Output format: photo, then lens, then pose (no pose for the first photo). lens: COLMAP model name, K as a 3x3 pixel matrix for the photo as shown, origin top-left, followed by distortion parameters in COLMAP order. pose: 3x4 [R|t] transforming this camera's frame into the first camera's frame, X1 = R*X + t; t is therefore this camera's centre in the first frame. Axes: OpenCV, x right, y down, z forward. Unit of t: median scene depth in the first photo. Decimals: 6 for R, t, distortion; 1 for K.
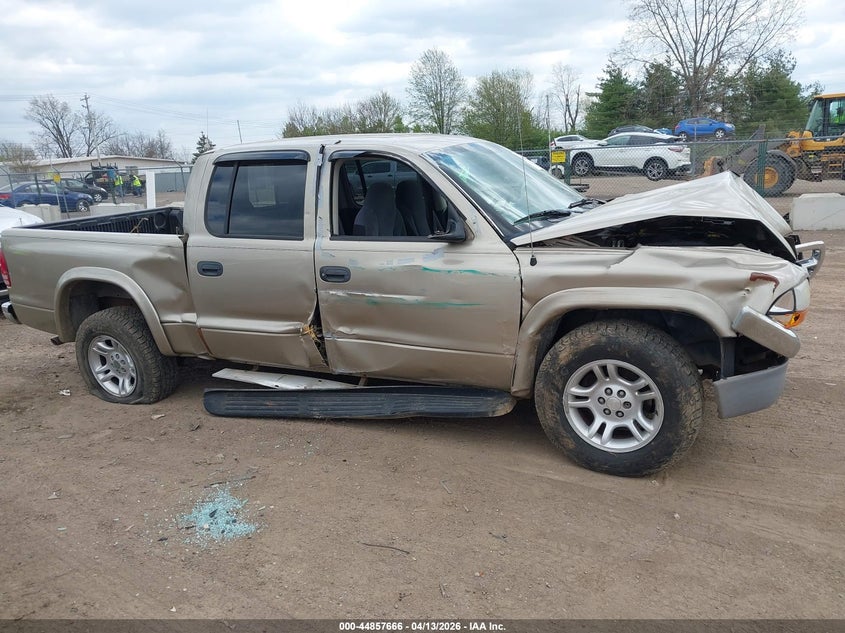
lens RADIAL K [[667.5, 0, 353.4], [0, 667.5, 319.2], [0, 0, 1]] dist [0.140044, -0.292175]
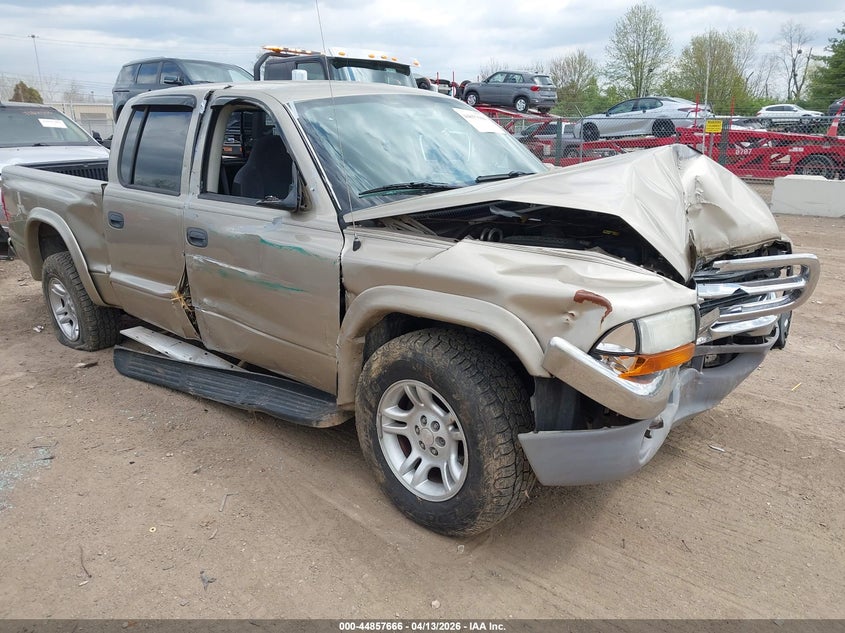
lens RADIAL K [[648.4, 0, 422.0], [0, 648.4, 307.1], [0, 0, 1]] dist [0.007574, -0.001695]
pose [[0.959591, 0.118871, -0.255059, 0.518974], [-0.106515, 0.992390, 0.061771, -0.064982], [0.260461, -0.032107, 0.964950, 0.267511]]
